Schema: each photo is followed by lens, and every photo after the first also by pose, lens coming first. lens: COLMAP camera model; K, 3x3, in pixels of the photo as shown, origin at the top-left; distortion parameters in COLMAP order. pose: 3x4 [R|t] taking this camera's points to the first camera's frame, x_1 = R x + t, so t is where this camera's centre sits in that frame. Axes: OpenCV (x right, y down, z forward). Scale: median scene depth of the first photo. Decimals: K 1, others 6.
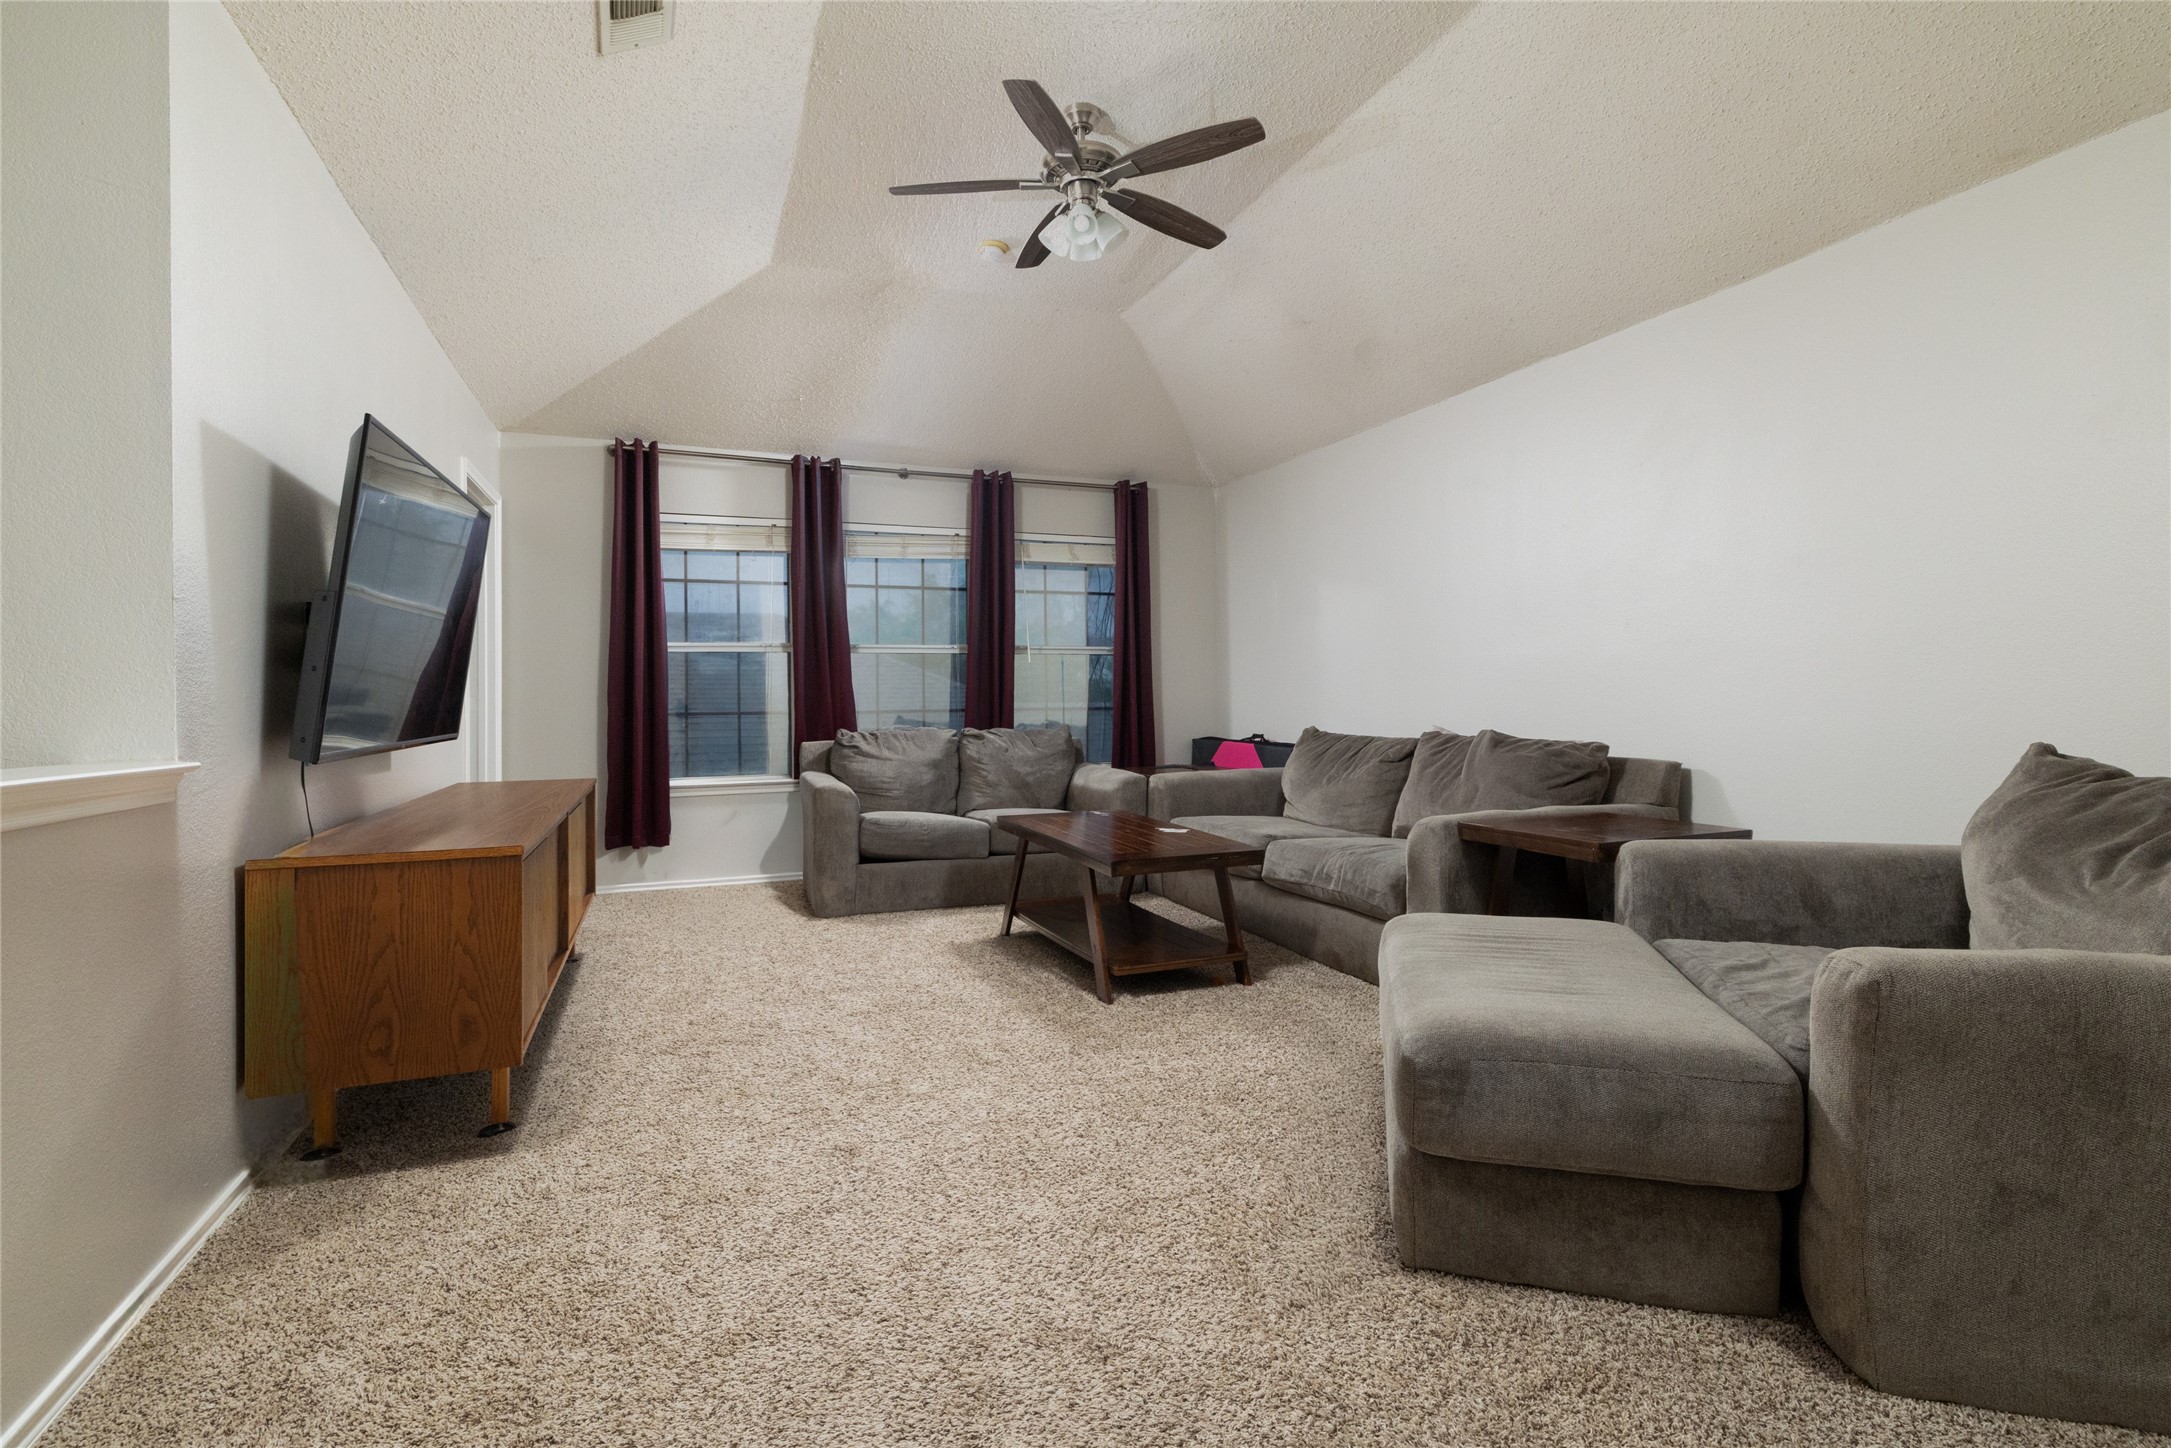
lens RADIAL K [[1005.0, 0, 1088.3], [0, 1005.0, 711.4], [0, 0, 1]] dist [0.000747, -0.000145]
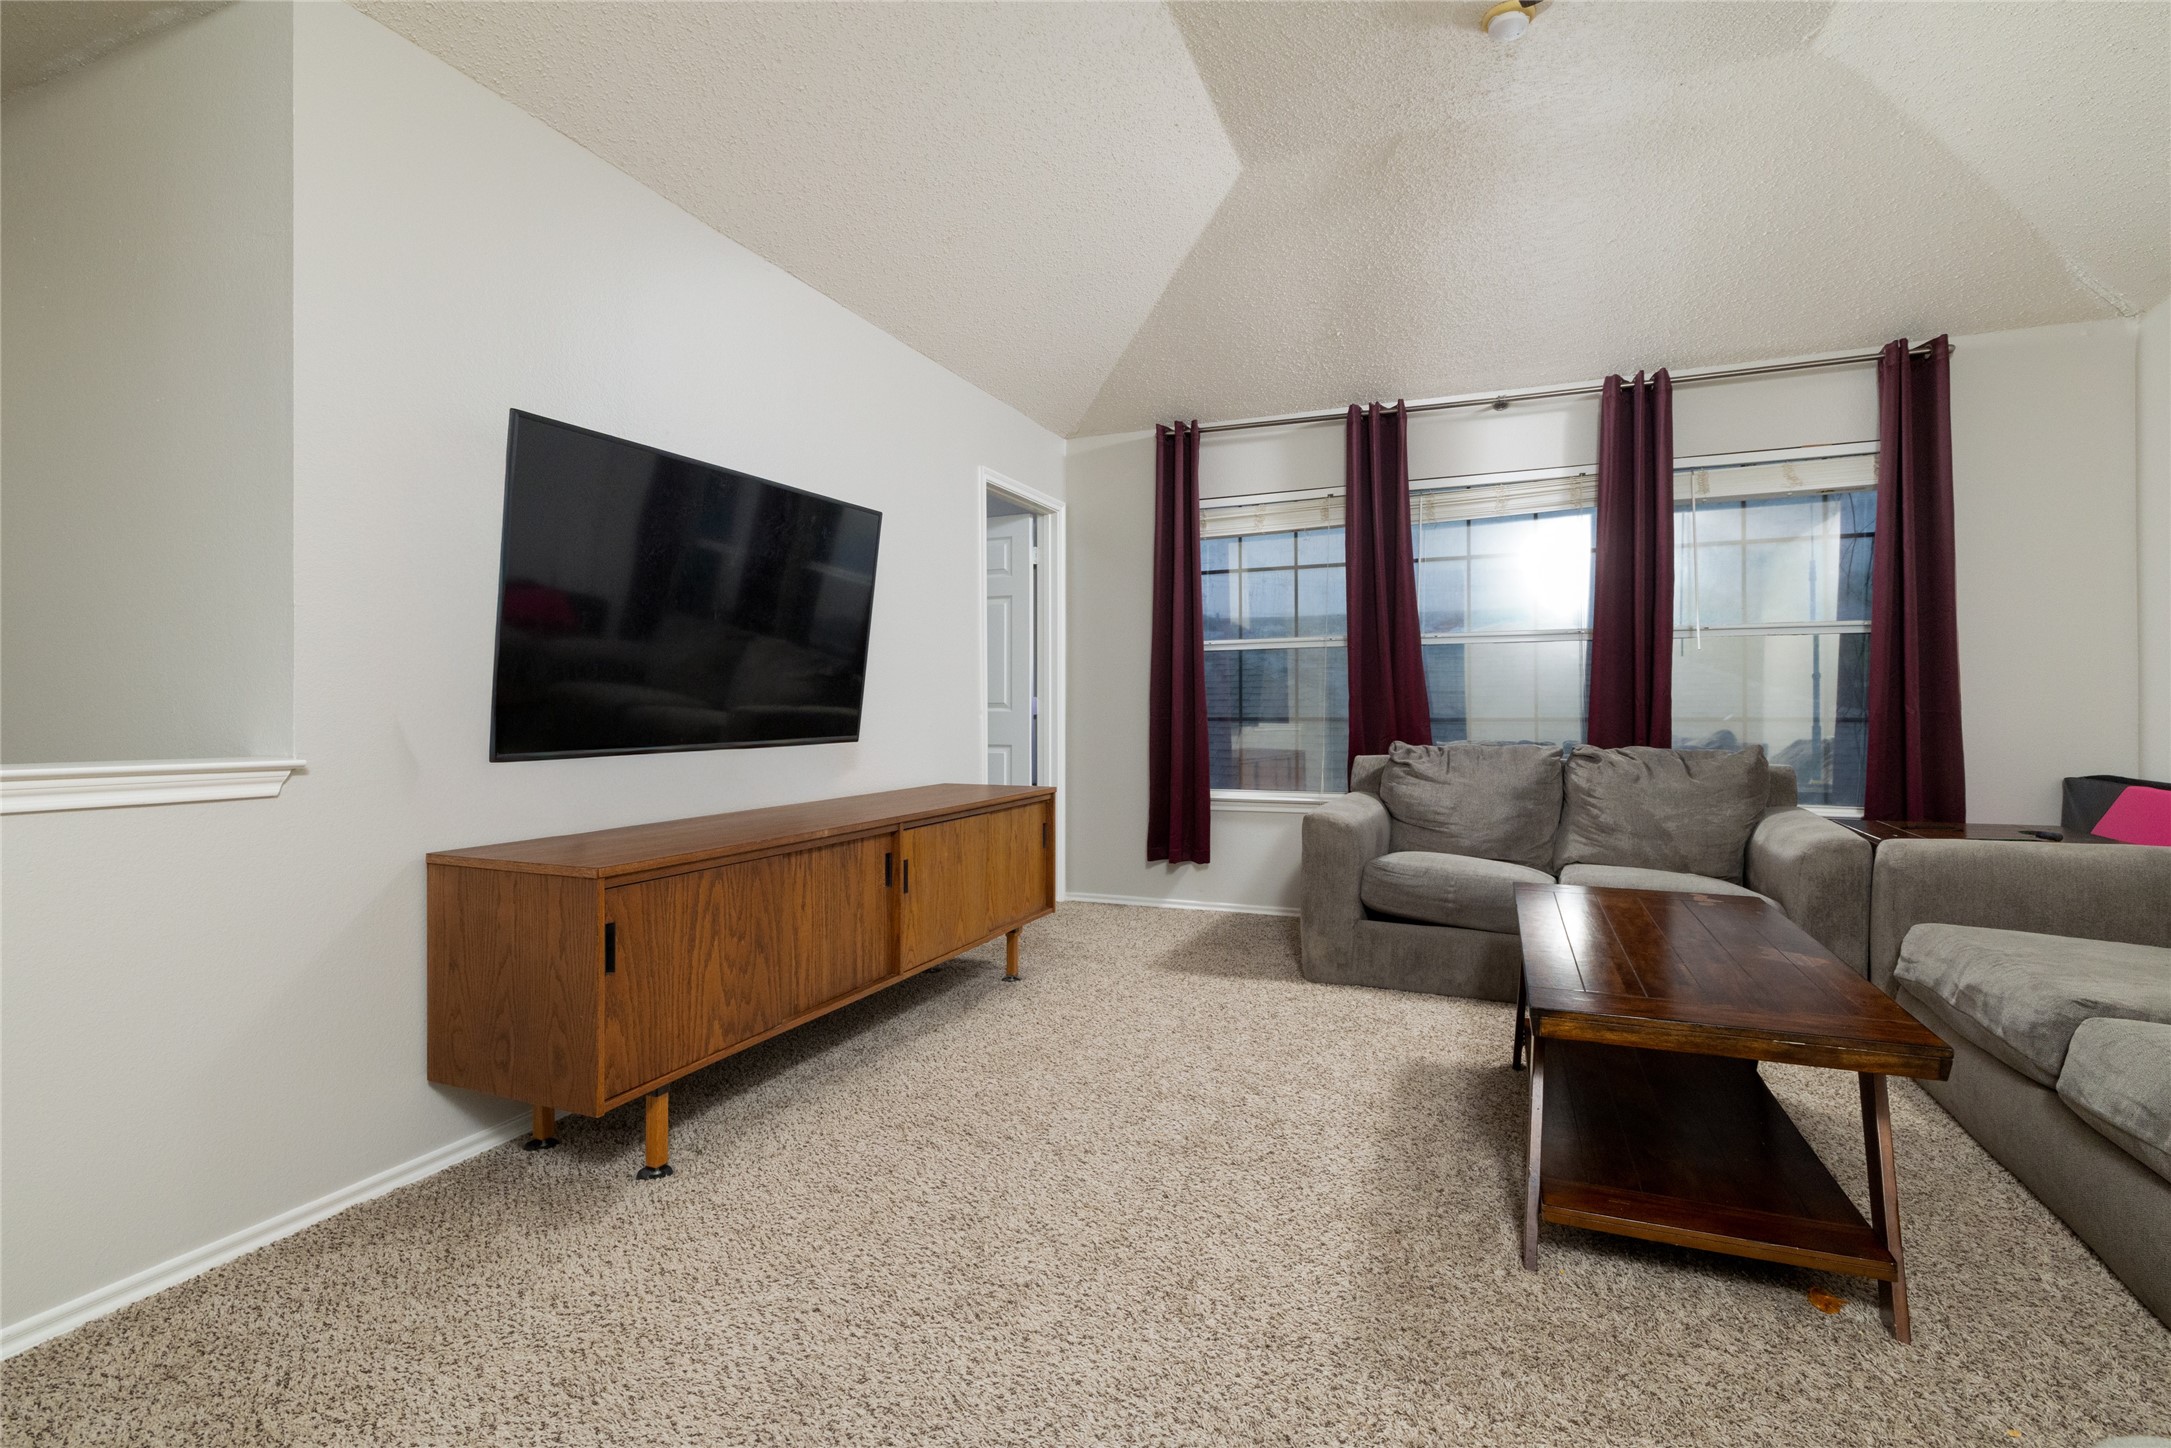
lens RADIAL K [[1005.0, 0, 1083.6], [0, 1005.0, 713.9], [0, 0, 1]] dist [0.000747, -0.000145]
pose [[0.704867, 0.011739, -0.709242, 0.144198], [-0.012753, 0.999911, 0.003876, -0.004055], [0.709225, 0.006313, 0.704954, 0.275976]]
